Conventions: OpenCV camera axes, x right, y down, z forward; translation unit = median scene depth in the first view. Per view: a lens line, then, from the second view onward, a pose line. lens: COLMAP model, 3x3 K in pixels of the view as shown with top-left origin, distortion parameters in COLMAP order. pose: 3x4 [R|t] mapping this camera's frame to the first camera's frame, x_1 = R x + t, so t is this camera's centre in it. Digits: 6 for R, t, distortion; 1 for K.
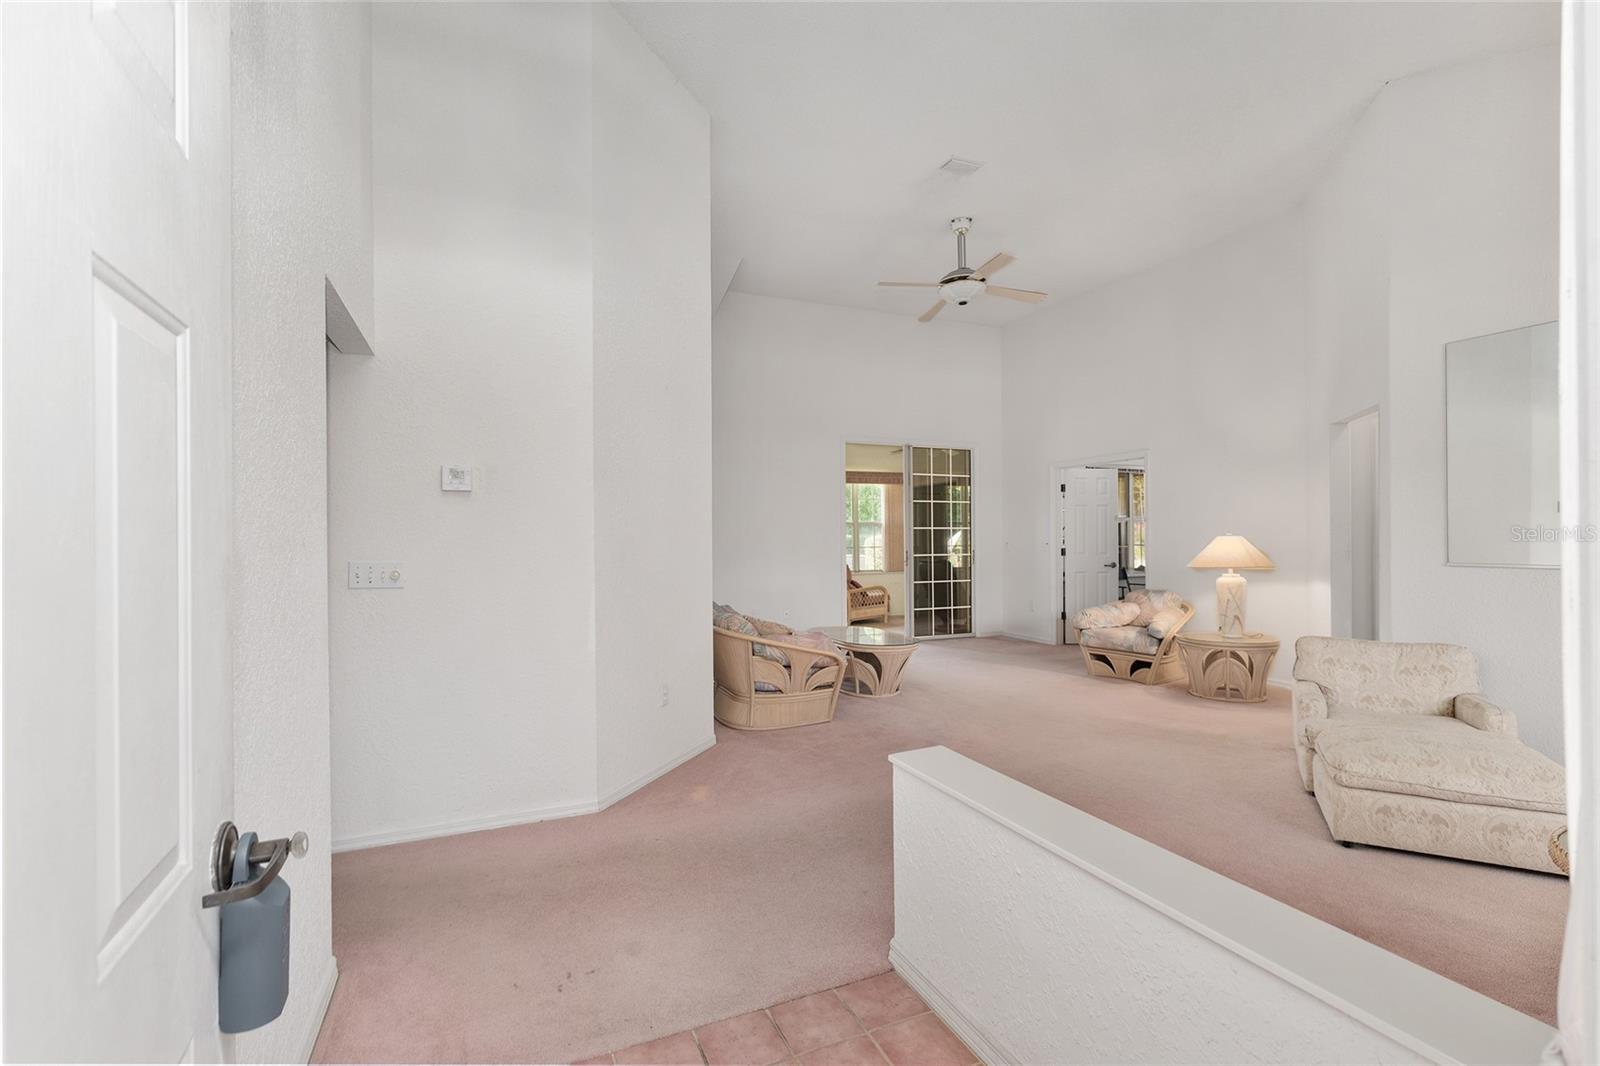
lens RADIAL K [[749.0, 0, 786.4], [0, 749.0, 527.7], [0, 0, 1]] dist [-0.000556, 0.001291]
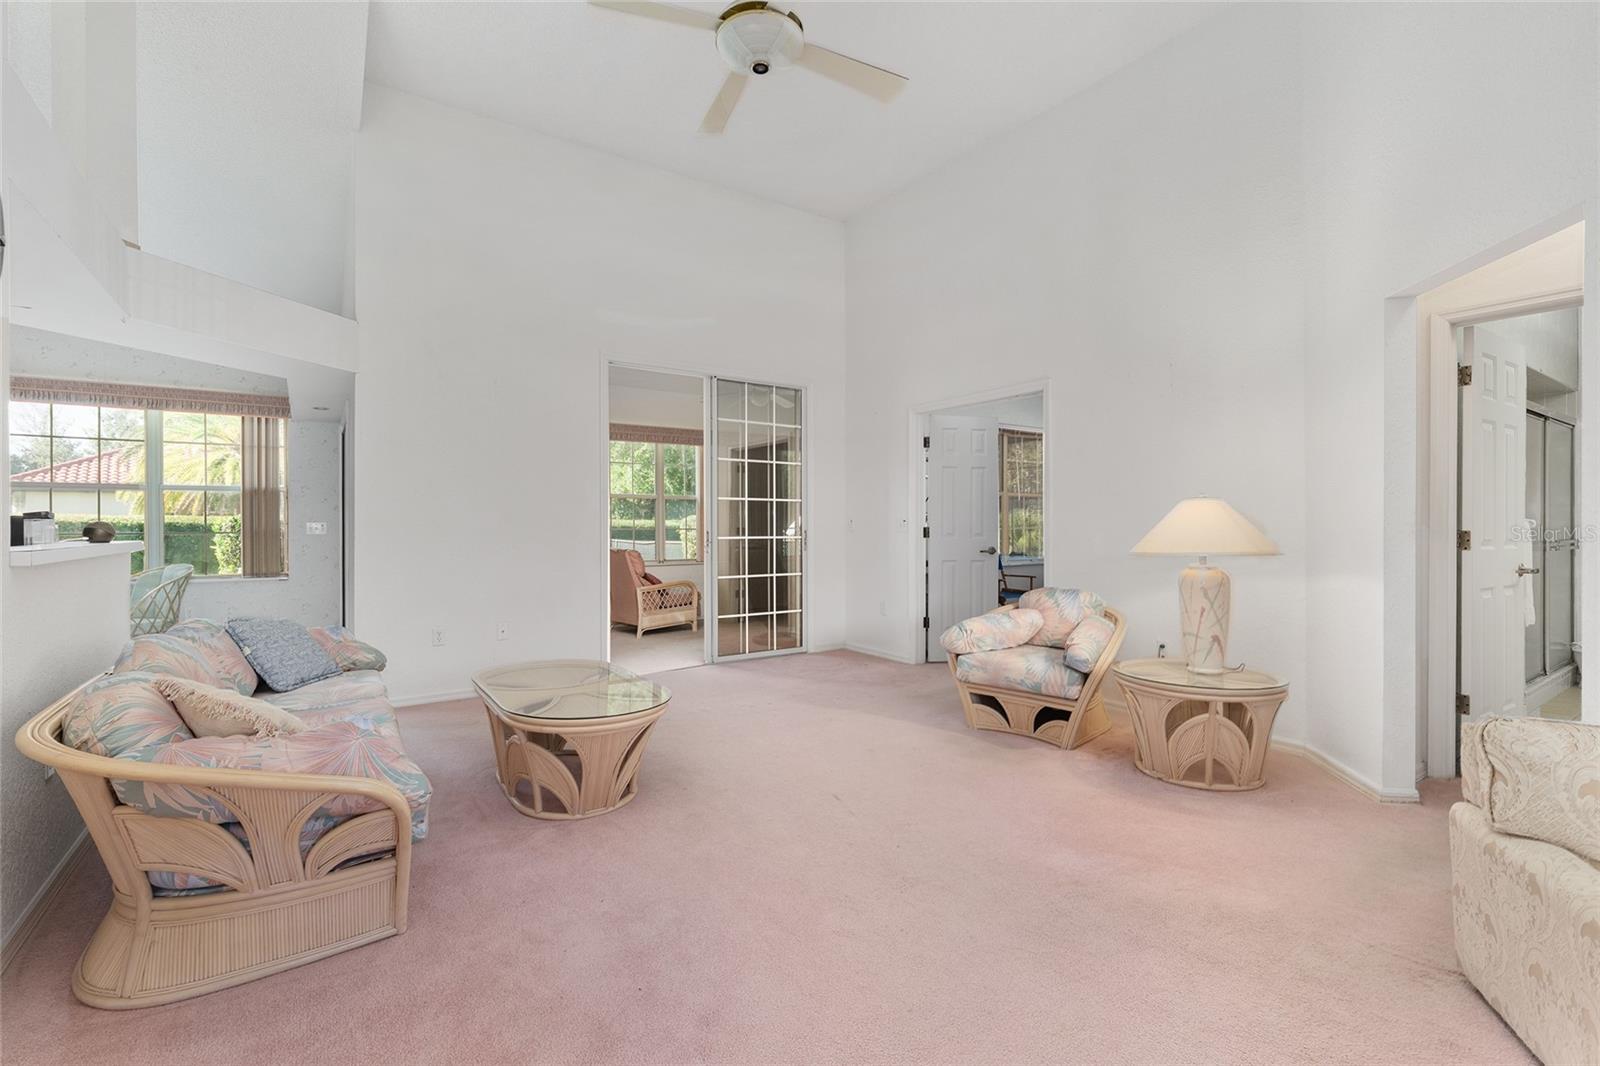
lens RADIAL K [[693.9, 0, 806.7], [0, 693.9, 528.6], [0, 0, 1]] dist [-0.013652, -0.001536]
pose [[0.980497, 0.002886, 0.196515, 0.161375], [-0.005738, 0.999886, 0.013943, 0.025223], [-0.196452, -0.014799, 0.980402, 0.471936]]
